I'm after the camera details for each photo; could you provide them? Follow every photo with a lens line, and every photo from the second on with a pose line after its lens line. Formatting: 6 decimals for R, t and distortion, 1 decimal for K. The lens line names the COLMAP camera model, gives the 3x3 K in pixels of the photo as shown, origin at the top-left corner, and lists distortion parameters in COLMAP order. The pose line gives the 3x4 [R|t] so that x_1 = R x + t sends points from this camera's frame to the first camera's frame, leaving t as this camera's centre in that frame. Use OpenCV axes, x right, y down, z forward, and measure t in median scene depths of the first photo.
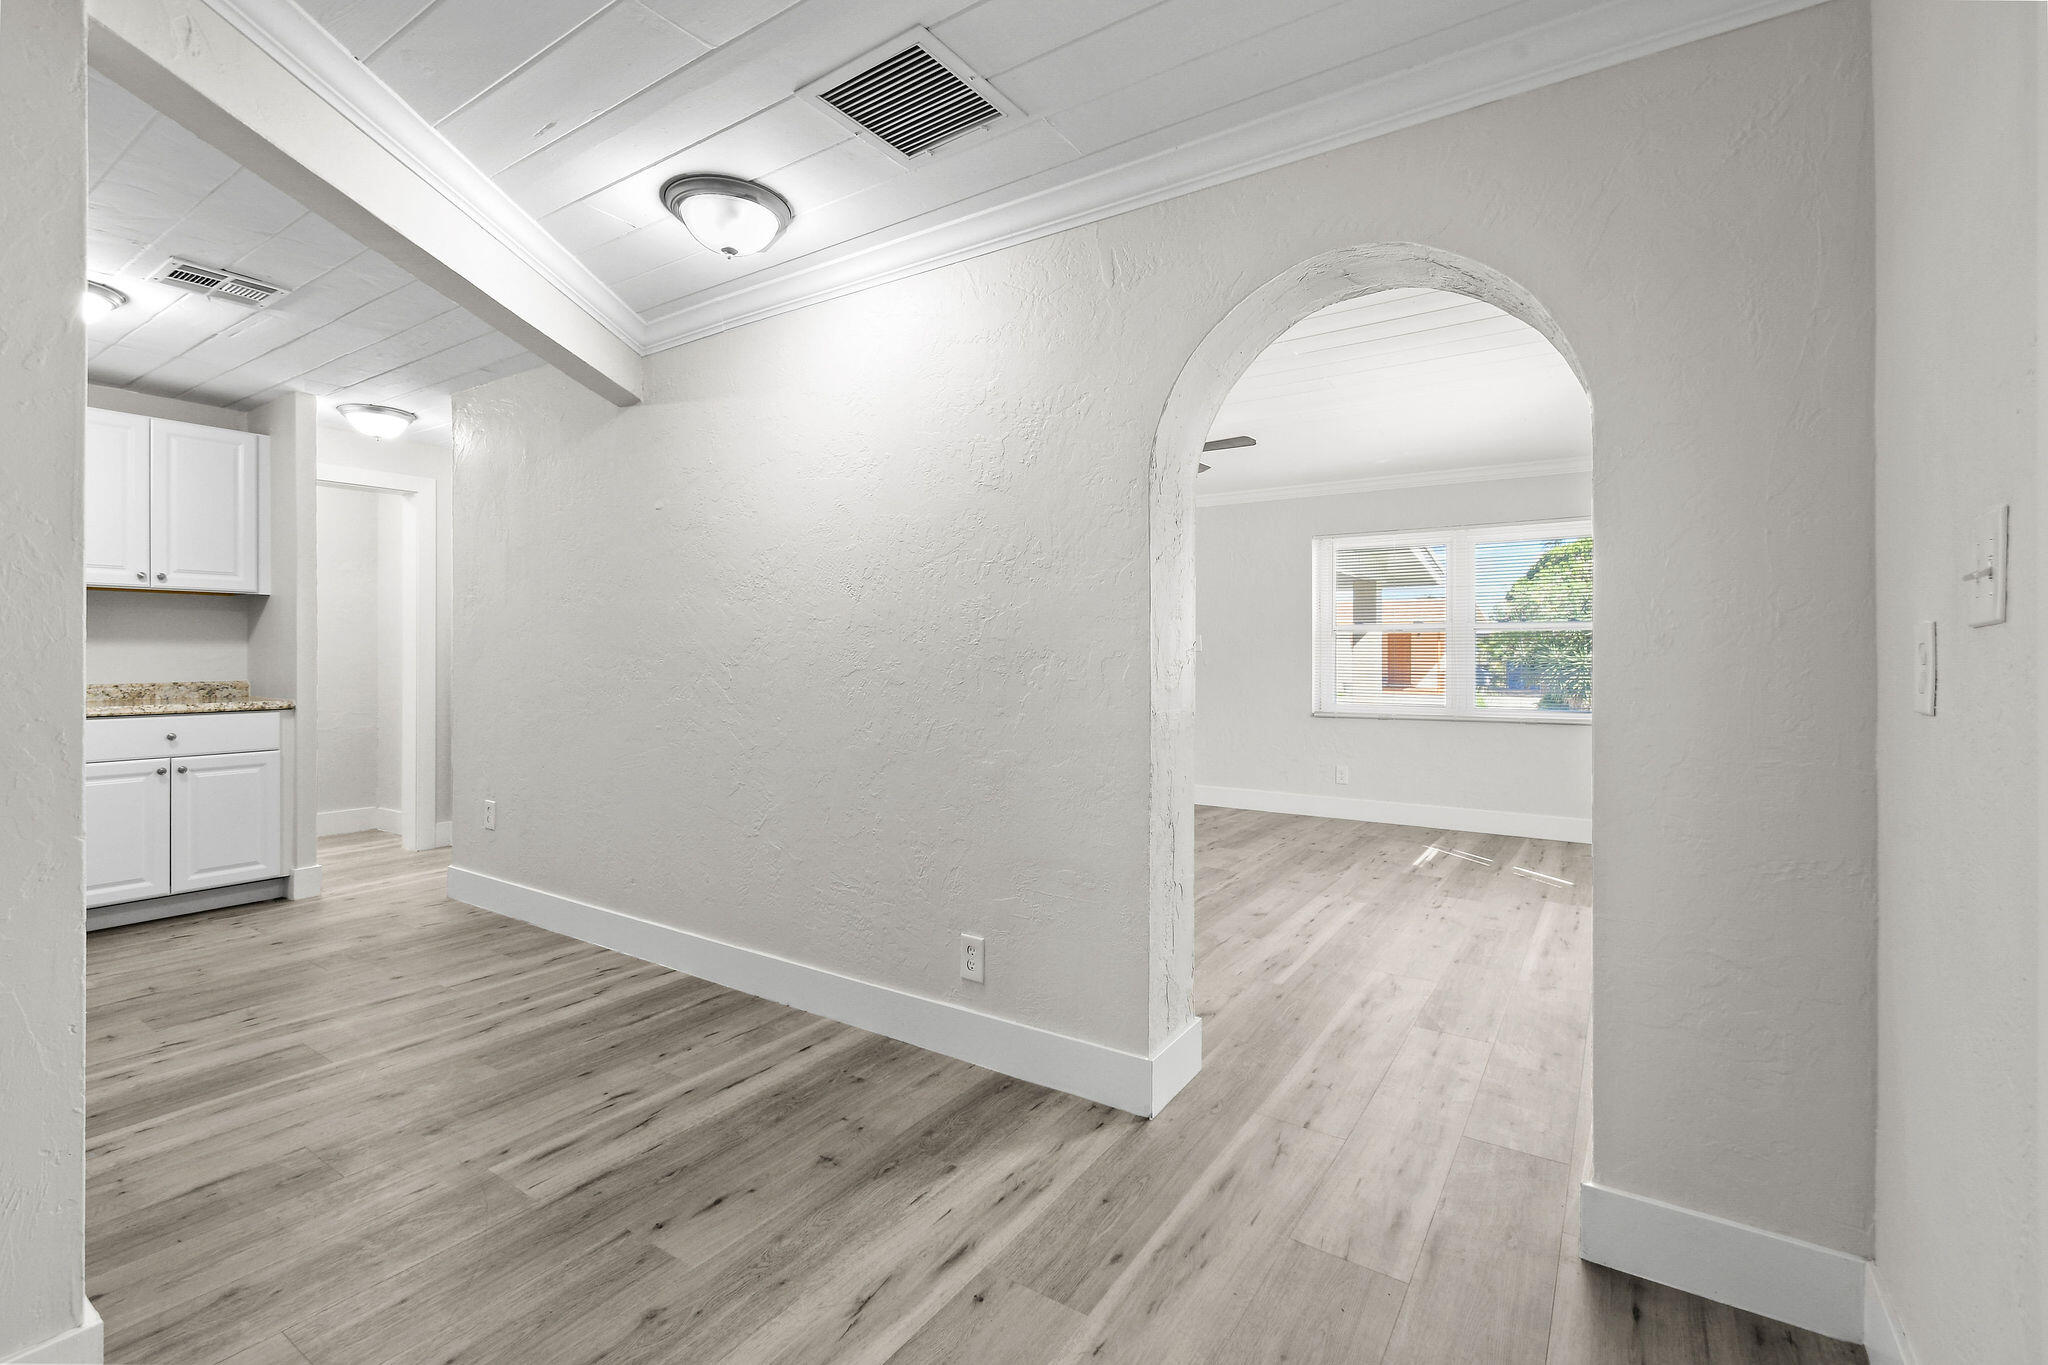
lens RADIAL K [[915.7, 0, 1029.4], [0, 915.7, 654.4], [0, 0, 1]] dist [0.001501, -0.000358]
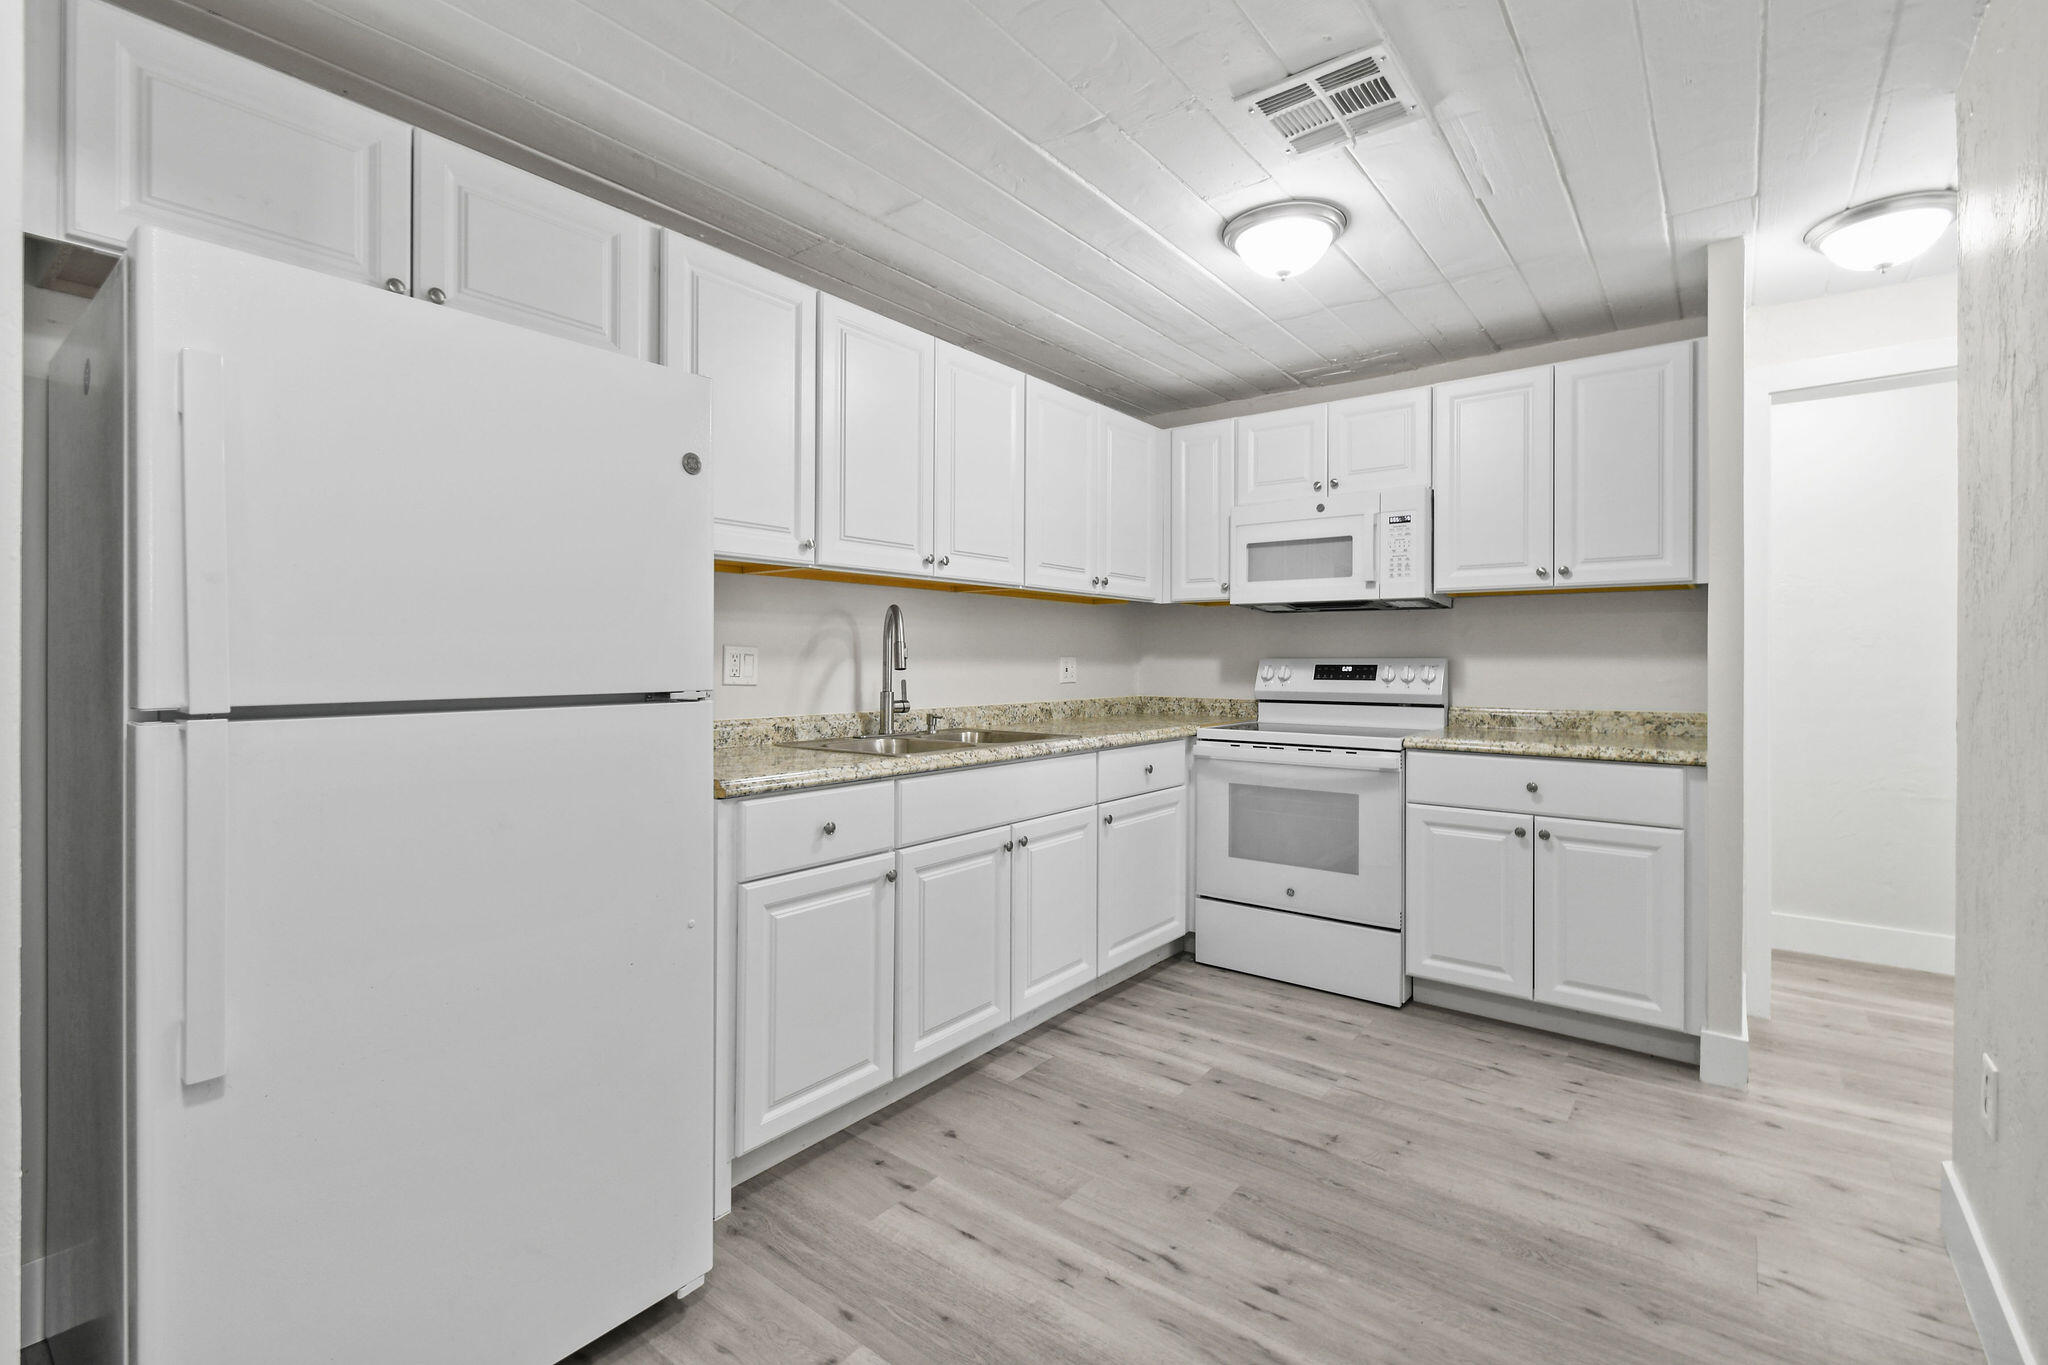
lens RADIAL K [[911.7, 0, 1028.5], [0, 911.7, 659.4], [0, 0, 1]] dist [0.000561, -0.000412]
pose [[-0.070597, -0.000364, -0.997505, -0.179346], [-0.006614, 0.999978, 0.000103, -0.009860], [0.997483, 0.006605, -0.070598, 0.648486]]
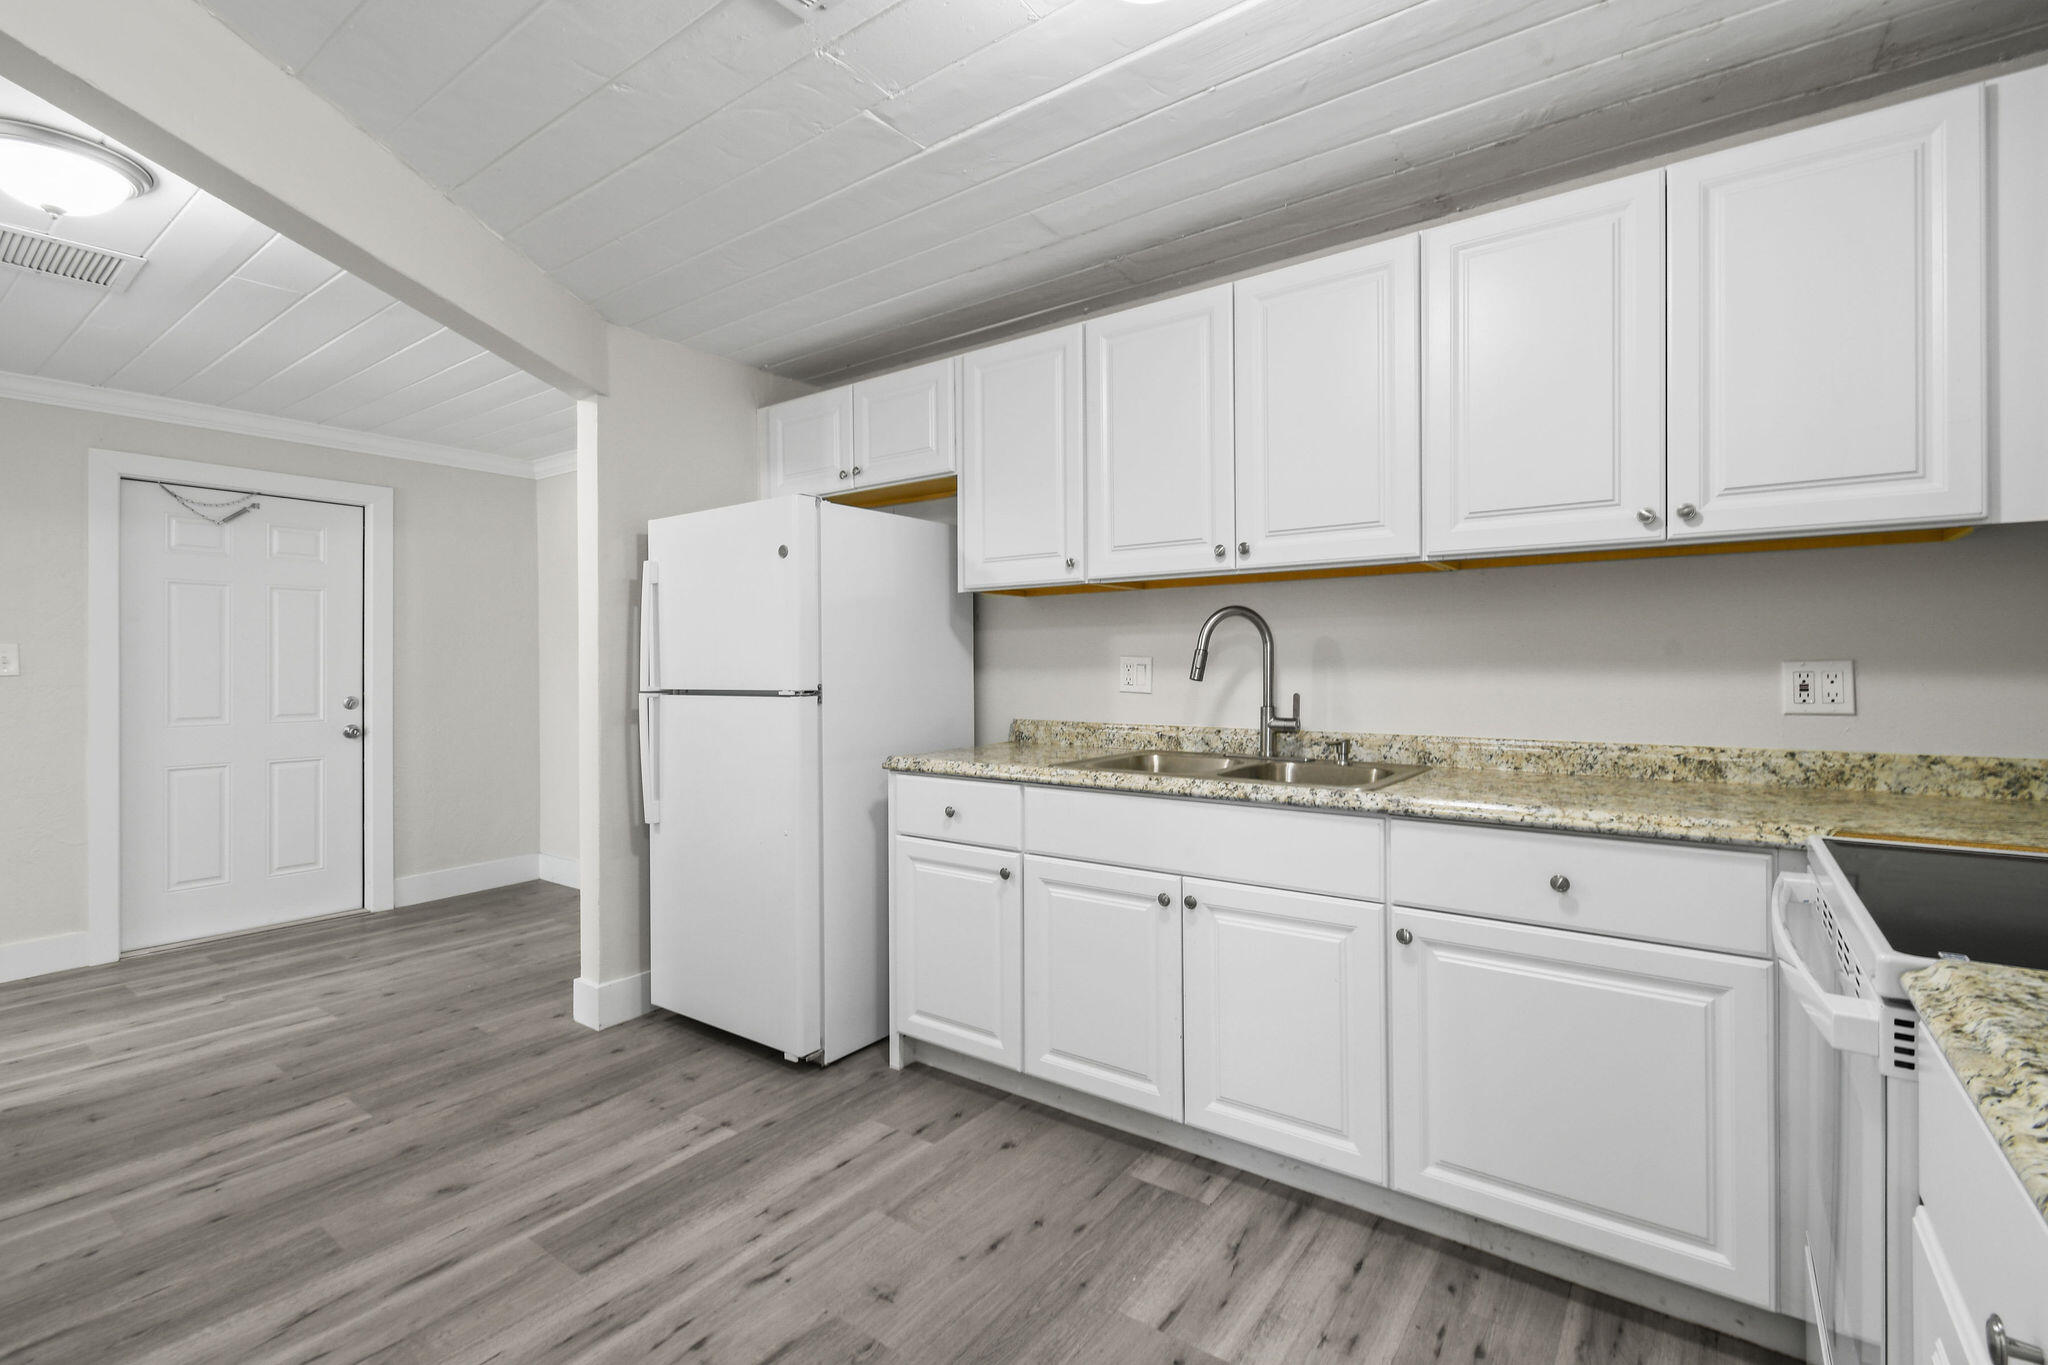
lens RADIAL K [[924.0, 0, 1019.0], [0, 924.0, 660.5], [0, 0, 1]] dist [0.014015, -0.005907]
pose [[-0.998778, 0.008215, 0.048741, -0.795079], [0.008397, 0.999958, 0.003539, -0.018806], [-0.048710, 0.003944, -0.998805, 1.150925]]
